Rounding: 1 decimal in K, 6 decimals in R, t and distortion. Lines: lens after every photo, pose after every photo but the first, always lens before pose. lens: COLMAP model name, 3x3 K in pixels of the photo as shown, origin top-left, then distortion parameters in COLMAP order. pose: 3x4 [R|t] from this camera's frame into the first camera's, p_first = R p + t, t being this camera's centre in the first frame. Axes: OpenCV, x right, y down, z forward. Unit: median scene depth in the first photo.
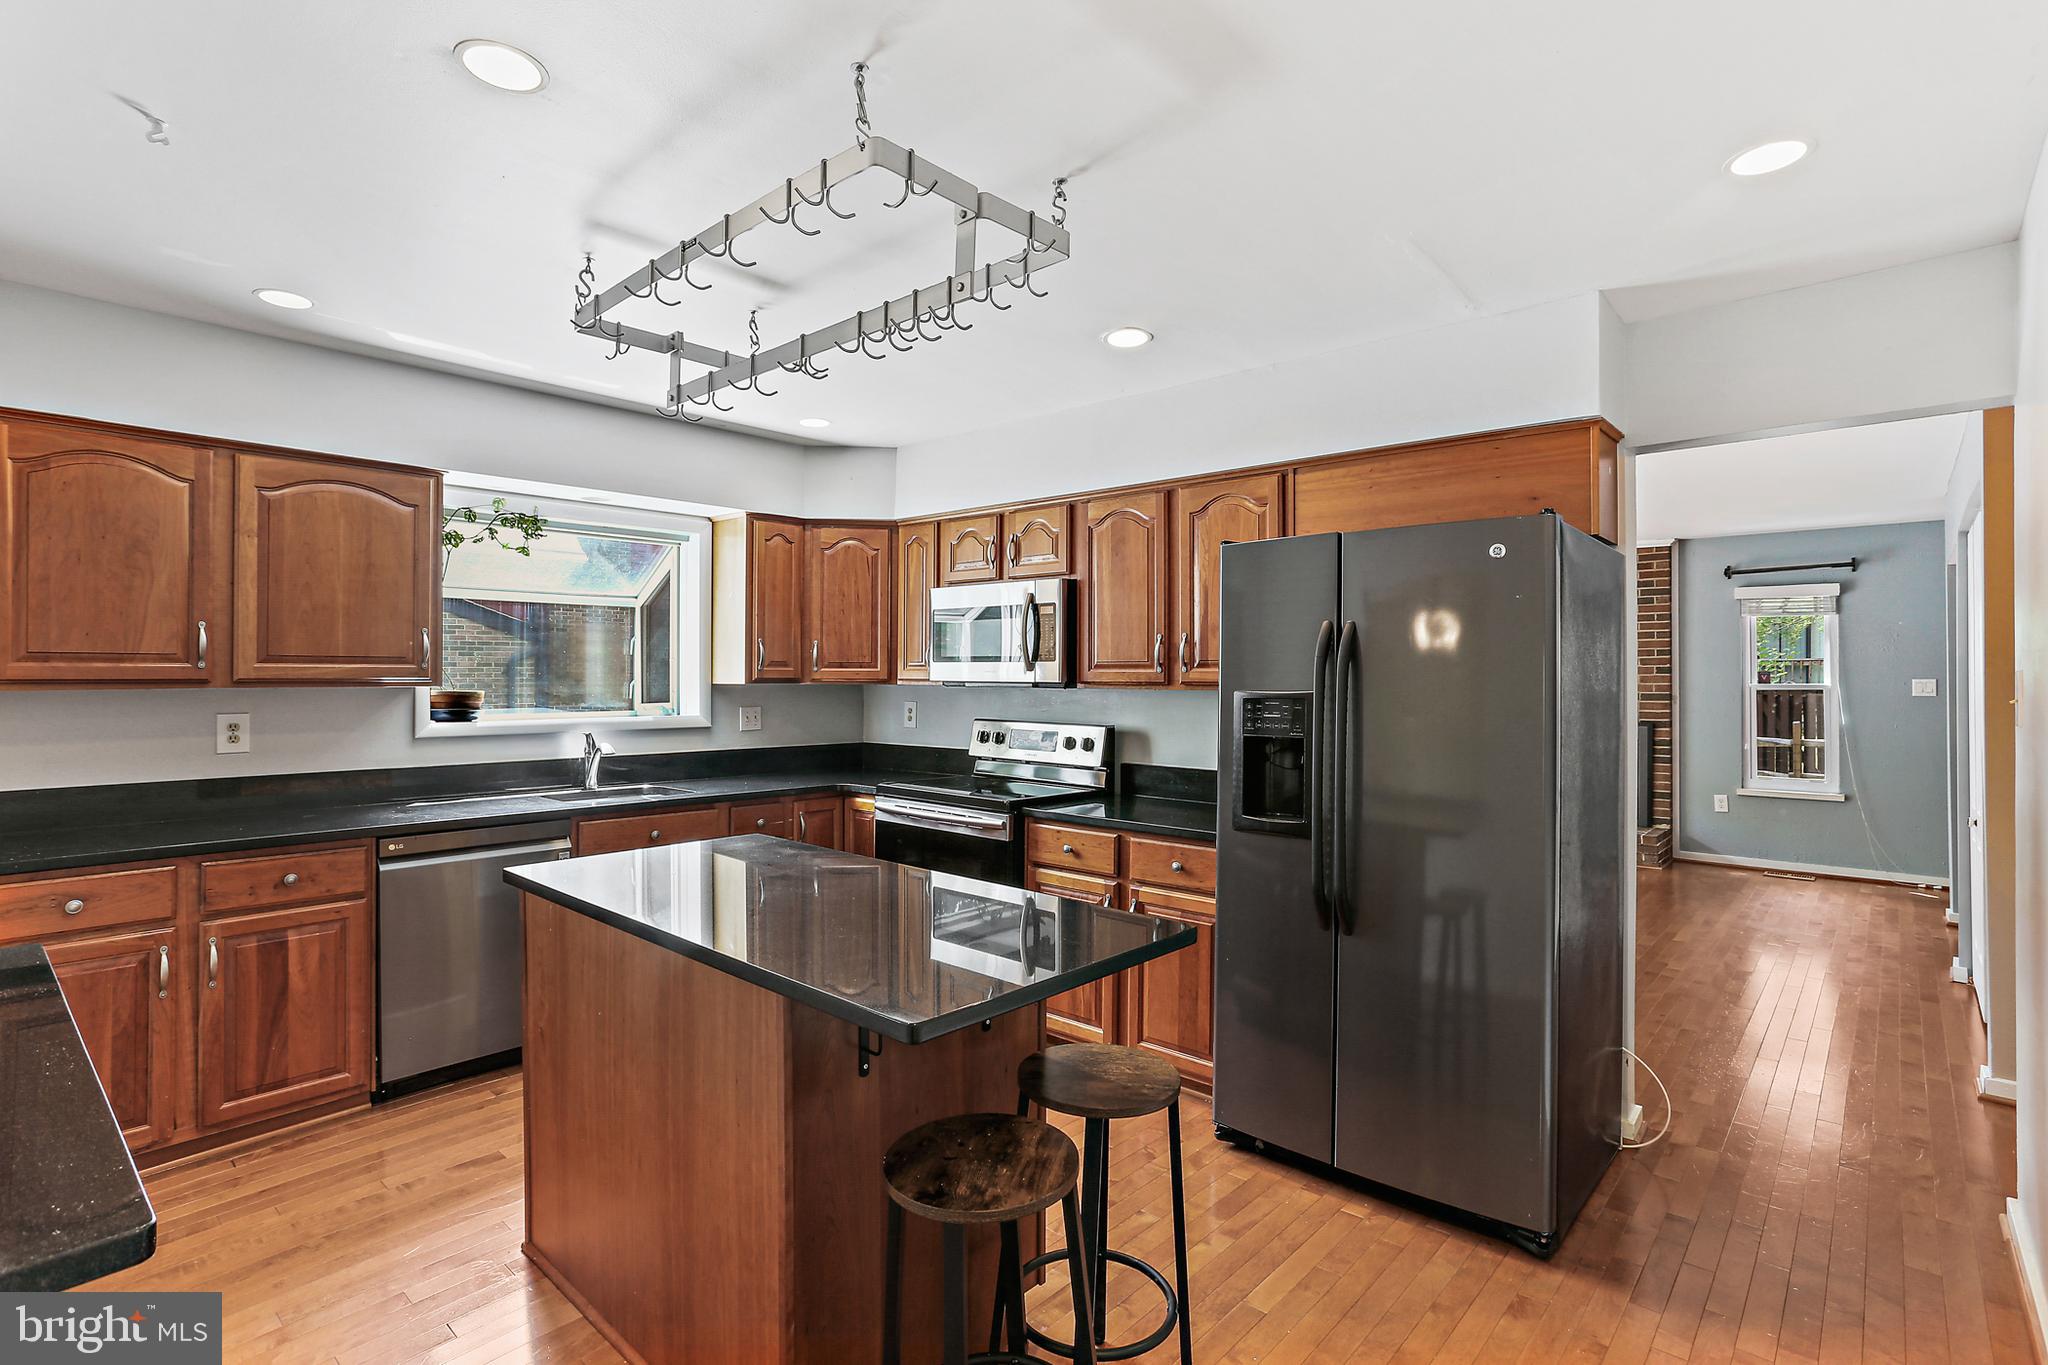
lens RADIAL K [[986.3, 0, 1014.2], [0, 986.3, 674.7], [0, 0, 1]] dist [-0.004260, 0.000364]
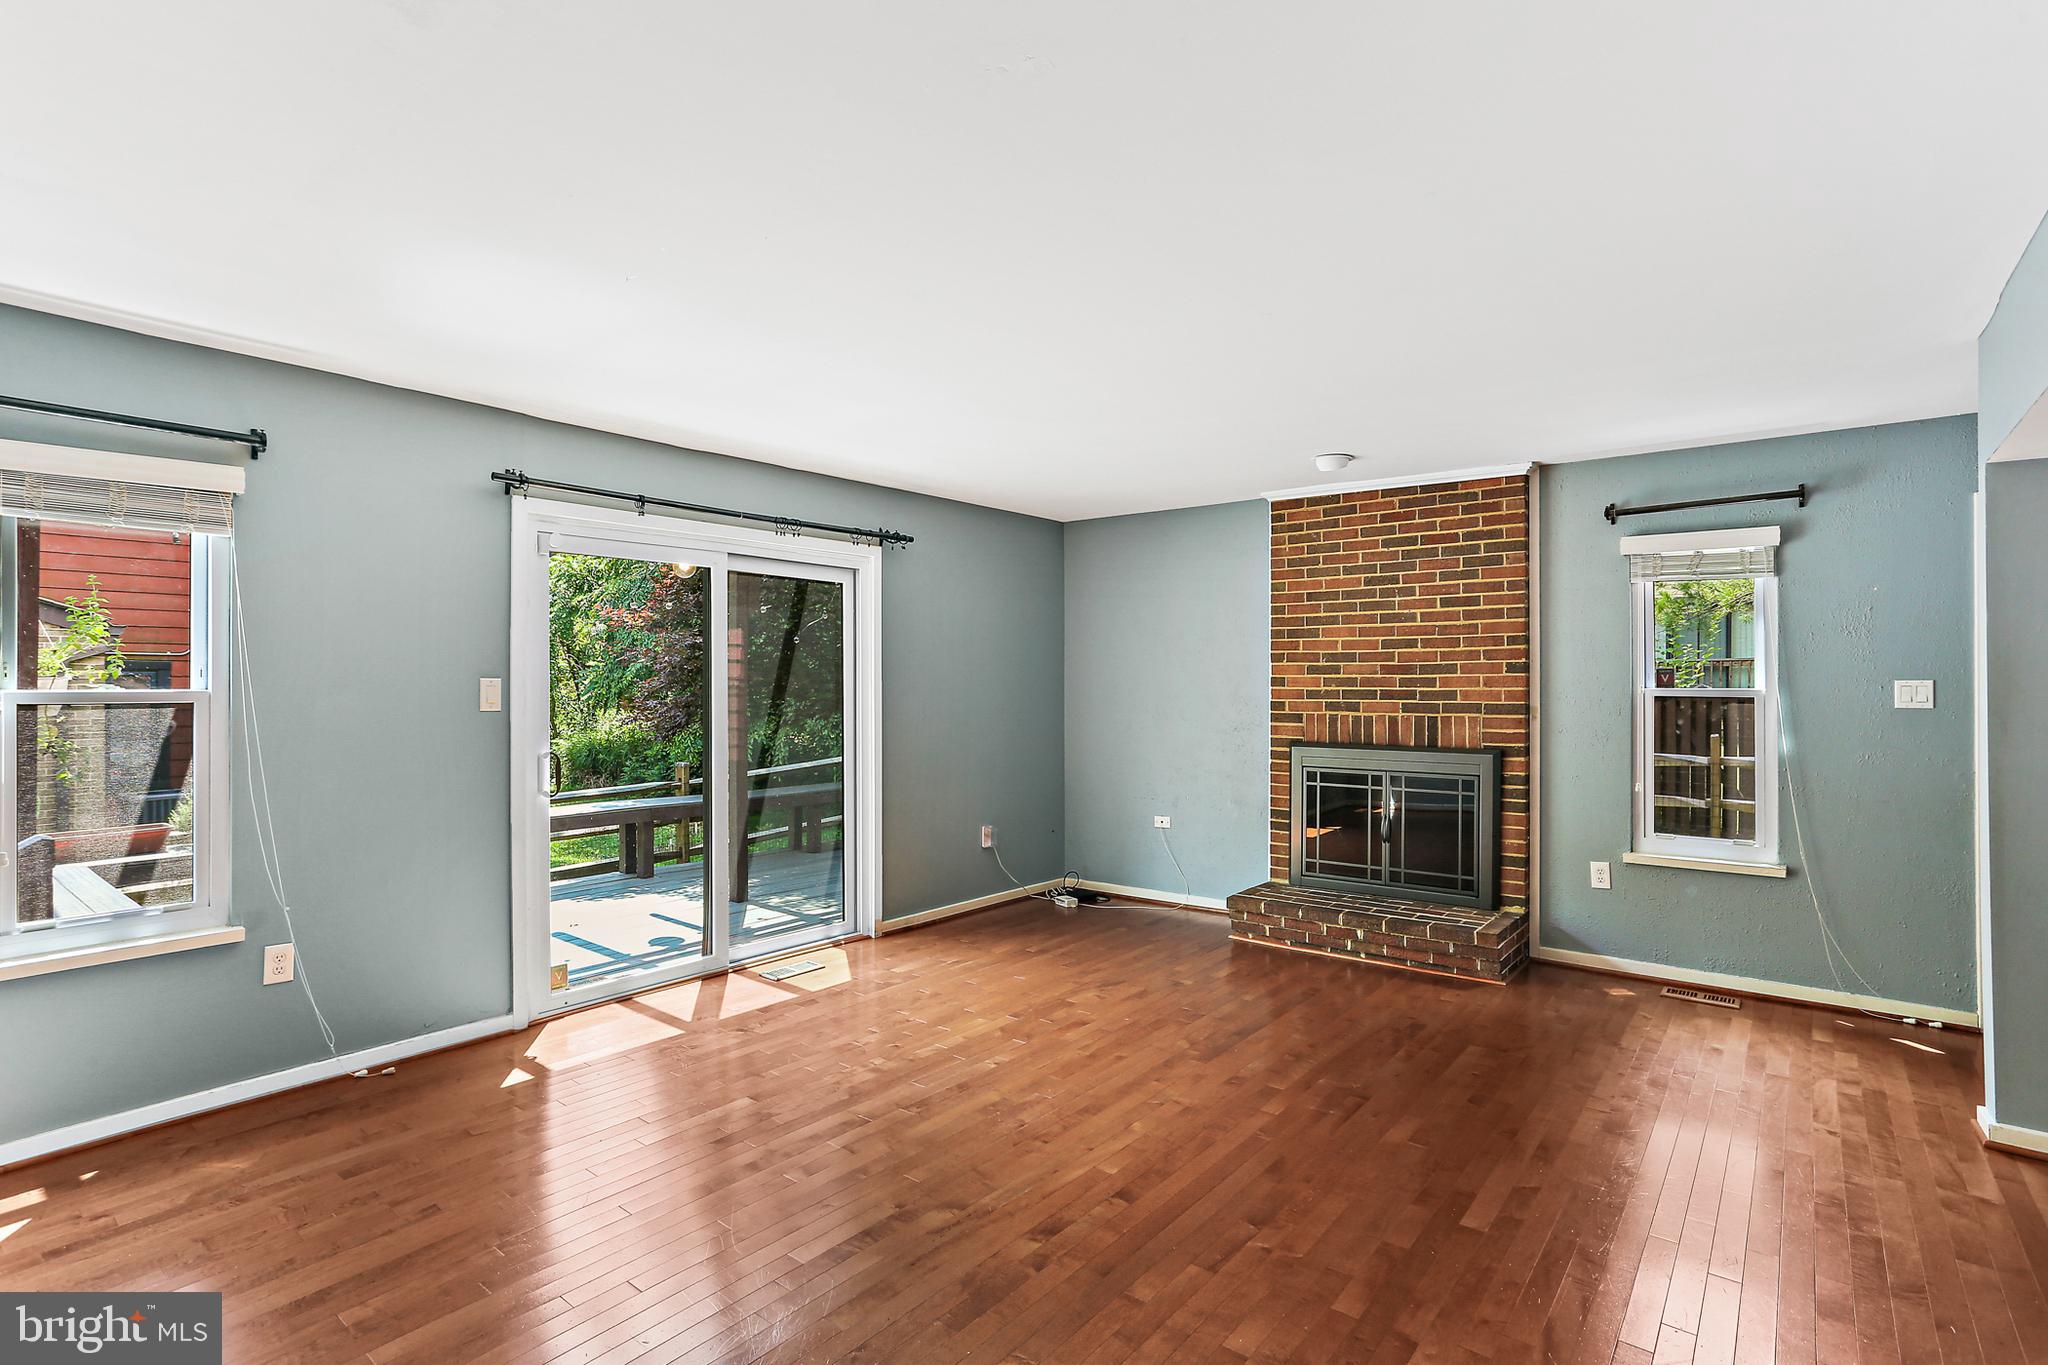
lens RADIAL K [[986.3, 0, 1031.0], [0, 986.3, 682.5], [0, 0, 1]] dist [-0.004260, 0.000364]
pose [[0.997986, 0.000161, 0.063440, 0.307348], [-0.000390, 0.999993, 0.003604, 0.003123], [-0.063439, -0.003622, 0.997979, 0.383808]]
